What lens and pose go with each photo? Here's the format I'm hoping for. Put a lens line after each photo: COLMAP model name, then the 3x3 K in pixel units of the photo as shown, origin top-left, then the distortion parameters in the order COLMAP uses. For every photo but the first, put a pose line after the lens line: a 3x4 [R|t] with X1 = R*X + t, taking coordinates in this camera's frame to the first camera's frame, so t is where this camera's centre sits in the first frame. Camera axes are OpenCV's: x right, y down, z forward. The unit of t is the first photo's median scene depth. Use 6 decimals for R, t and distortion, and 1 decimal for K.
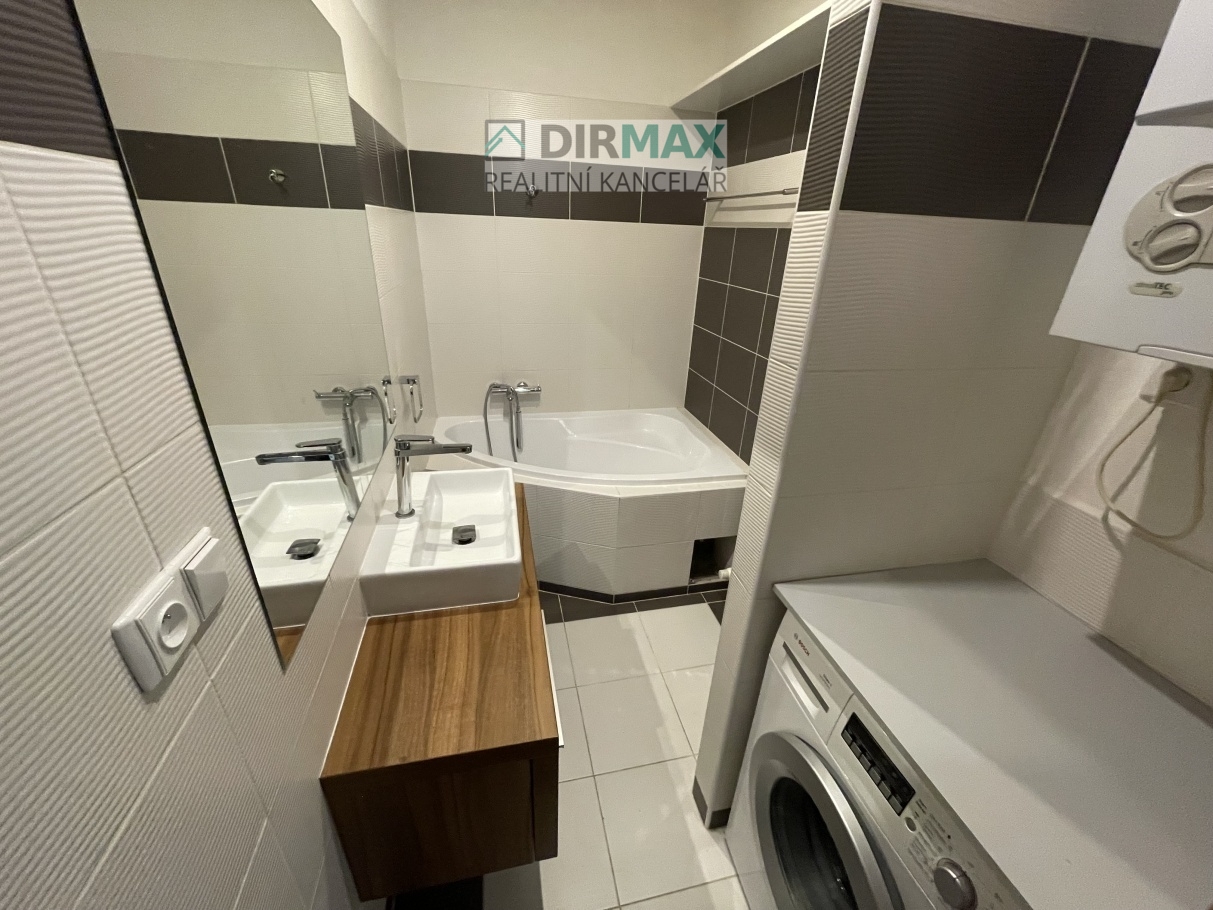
lens RADIAL K [[488.3, 0, 604.9], [0, 488.3, 453.2], [0, 0, 1]] dist [-0.003214, 0.000496]
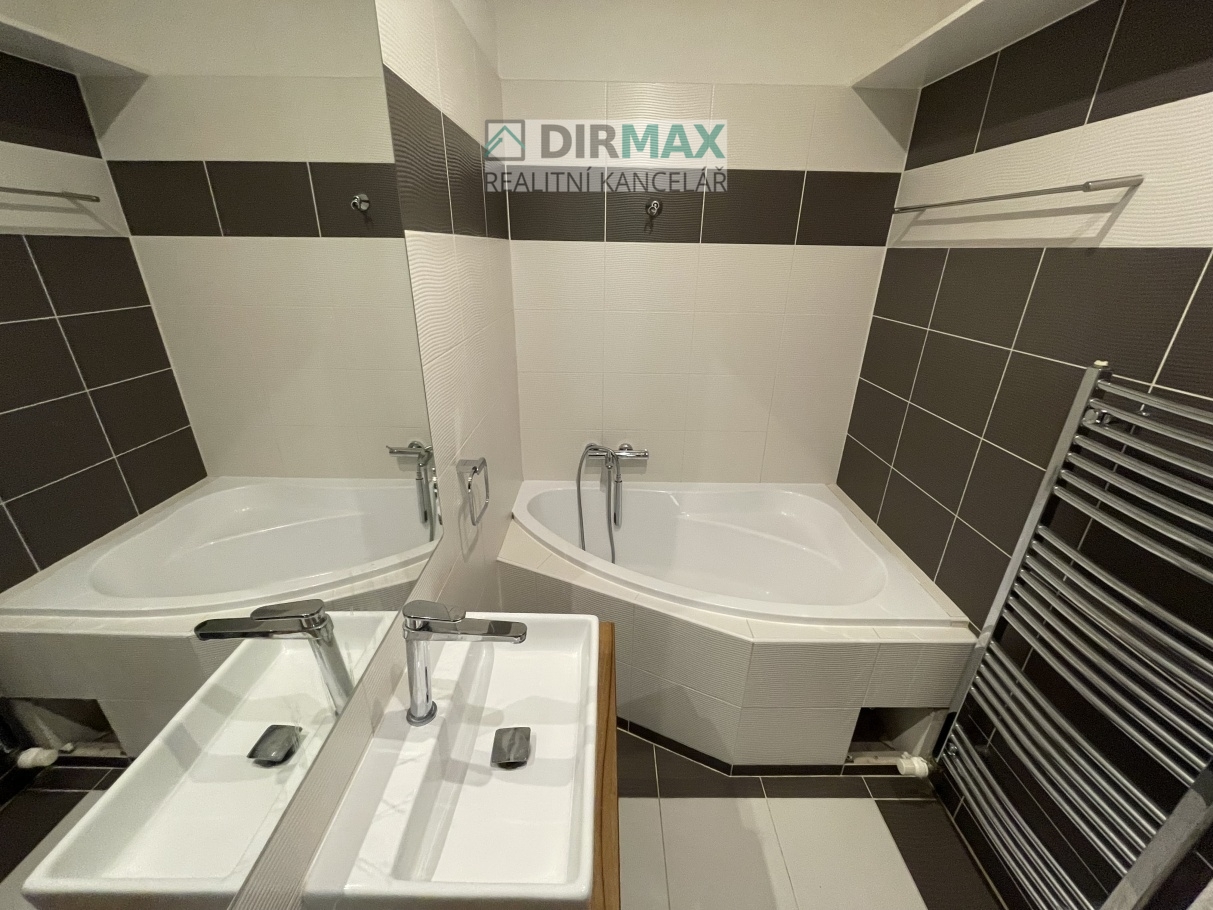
lens RADIAL K [[488.3, 0, 607.1], [0, 488.3, 454.5], [0, 0, 1]] dist [-0.003214, 0.000496]
pose [[0.976801, 0.060886, -0.205311, -0.037550], [-0.068601, 0.997173, -0.030666, -0.113550], [0.202864, 0.044040, 0.978216, 0.233411]]
